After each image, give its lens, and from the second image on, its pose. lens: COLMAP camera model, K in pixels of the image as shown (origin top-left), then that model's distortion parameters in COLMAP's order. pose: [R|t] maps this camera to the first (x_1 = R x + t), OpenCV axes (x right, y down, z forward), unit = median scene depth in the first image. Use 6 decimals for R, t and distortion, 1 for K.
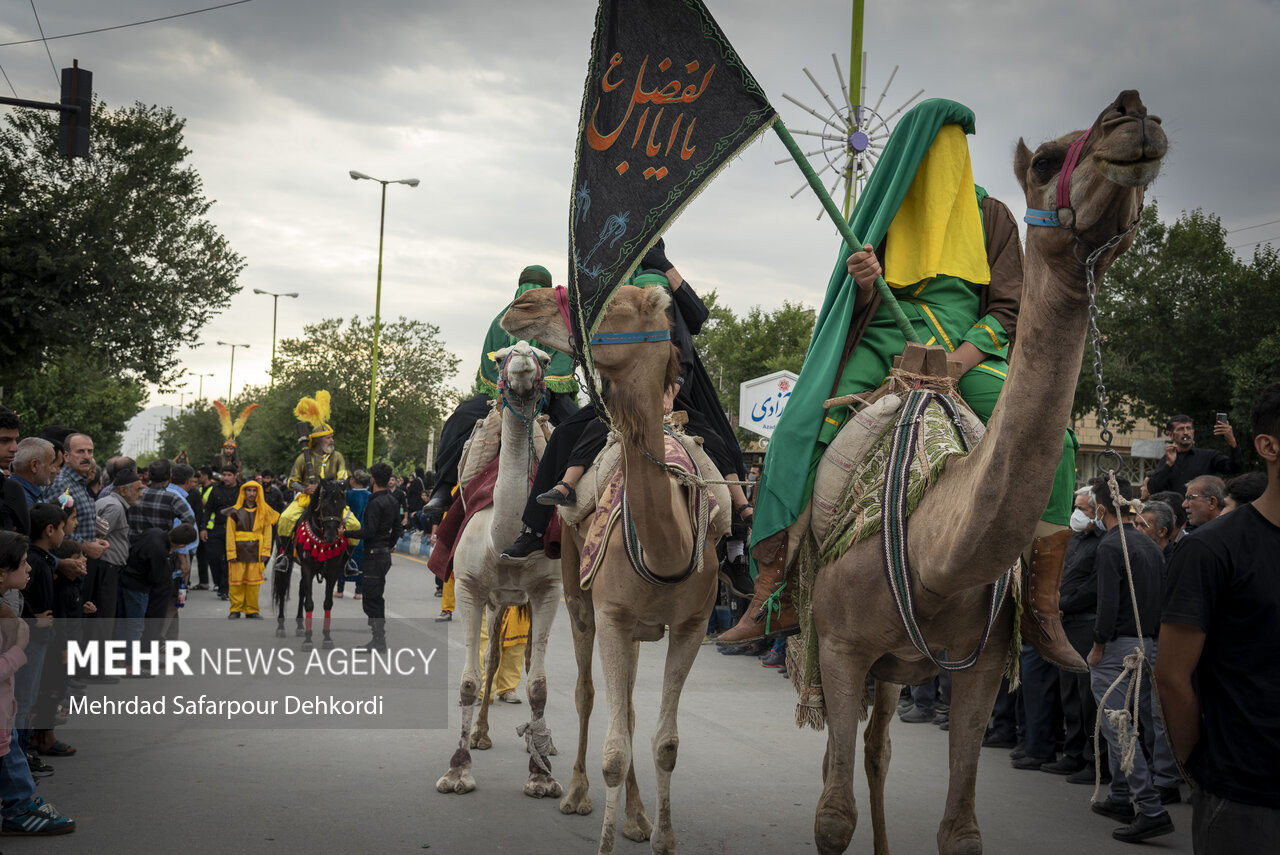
lens RADIAL K [[1330.3, 0, 639.4], [0, 1330.3, 432.1], [0, 0, 1]] dist [0.025757, 0.027466]
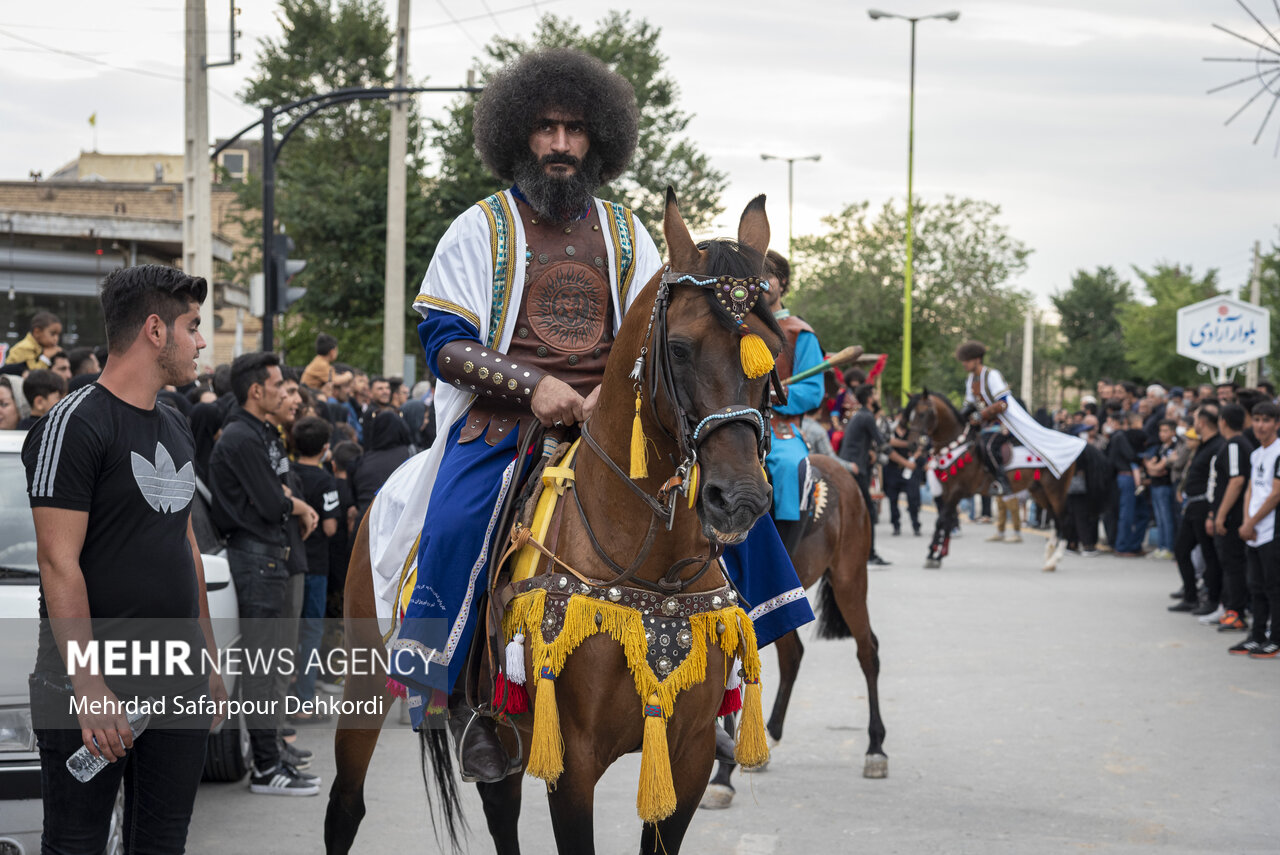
lens RADIAL K [[2262.7, 0, 612.2], [0, 2262.7, 457.5], [0, 0, 1]] dist [0.001783, -0.112833]
pose [[0.935936, -0.023187, -0.351406, 0.165226], [0.041493, 0.998141, 0.044652, -0.011669], [0.349717, -0.056373, 0.935158, -0.471483]]
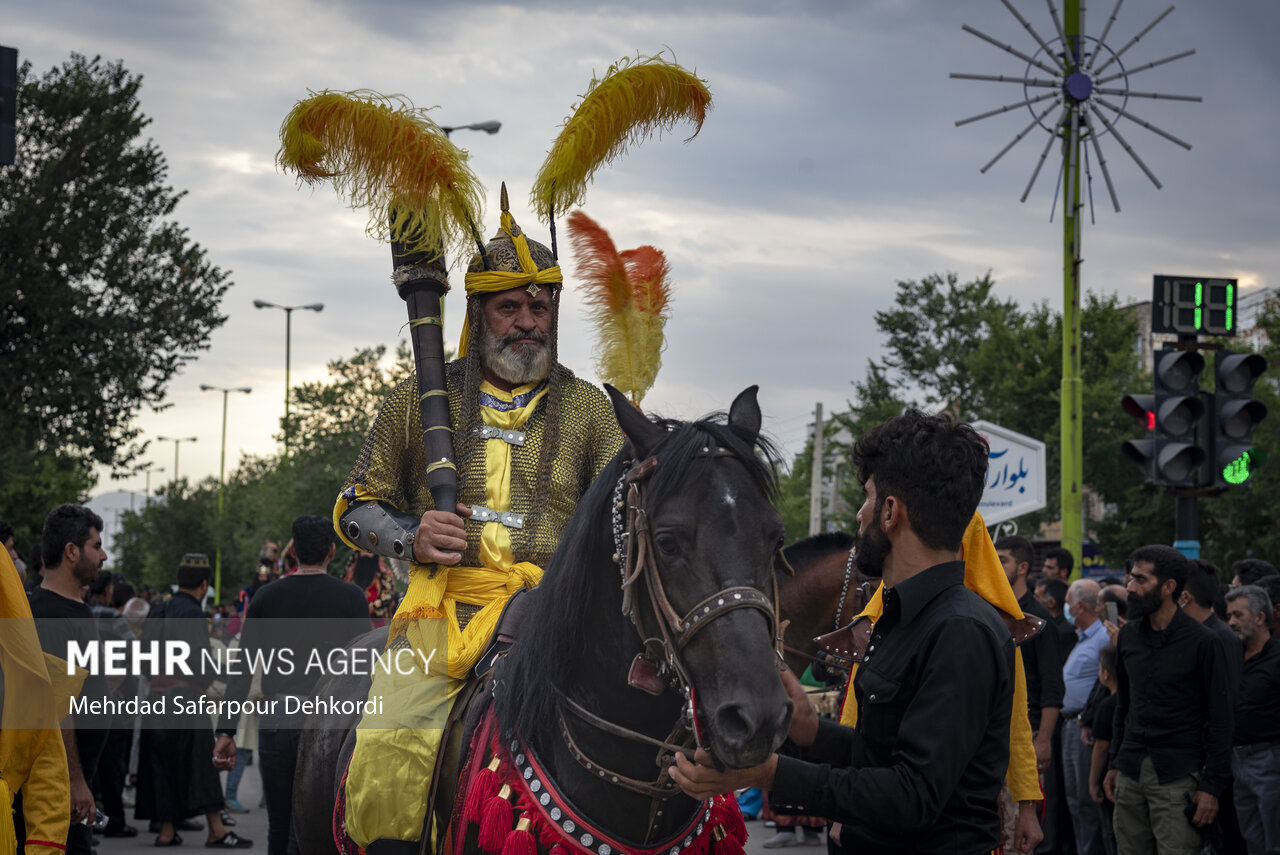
lens RADIAL K [[2306.9, 0, 617.8], [0, 2306.9, 429.7], [0, 0, 1]] dist [-0.039090, 0.243753]
pose [[0.991124, -0.035539, -0.128105, 0.044965], [0.030761, 0.998762, -0.039082, -0.000528], [0.129336, 0.034794, 0.990990, -0.125929]]
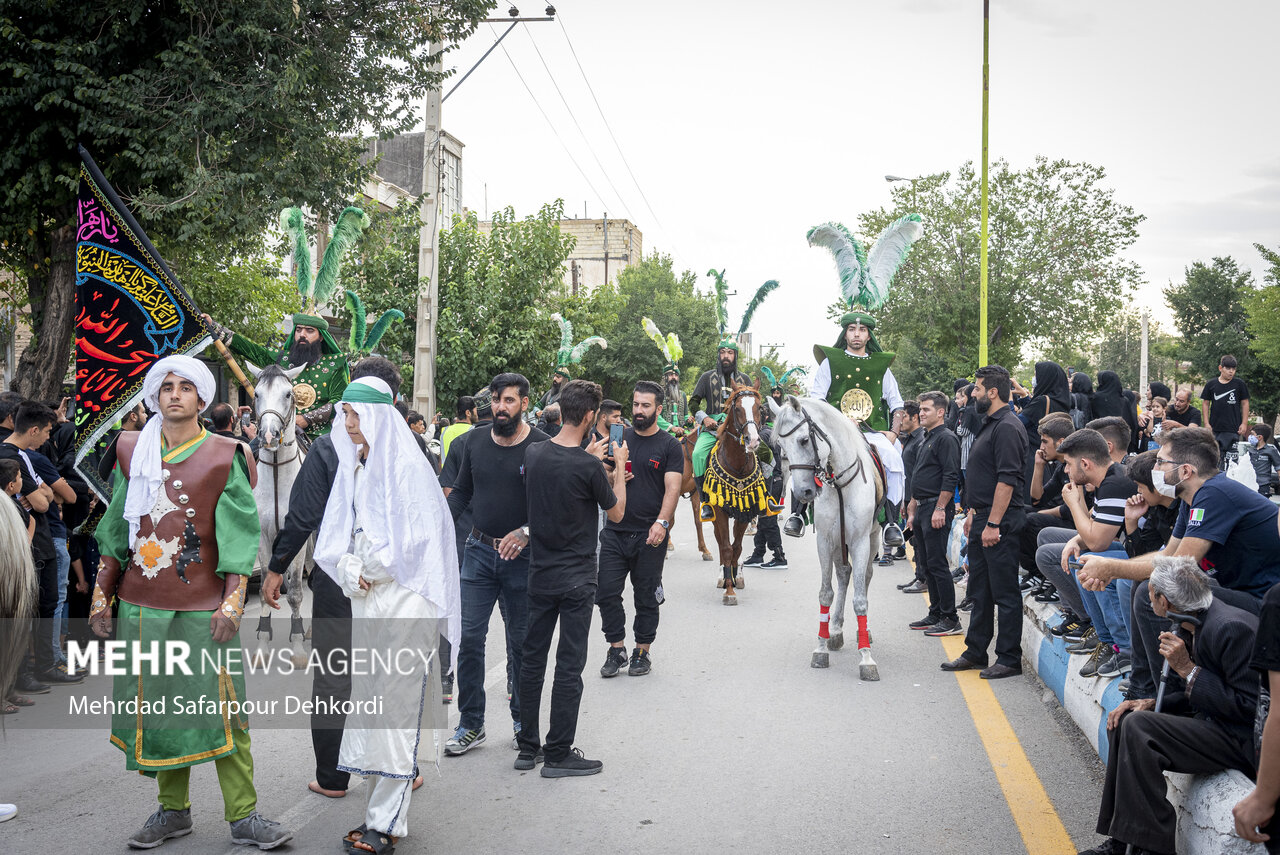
lens RADIAL K [[1330.3, 0, 639.4], [0, 1330.3, 432.1], [0, 0, 1]] dist [0.025757, 0.027466]
pose [[0.856118, -0.024997, -0.516176, -0.032269], [0.052112, 0.997914, 0.038106, 0.021050], [0.514147, -0.059522, 0.855635, 0.696289]]
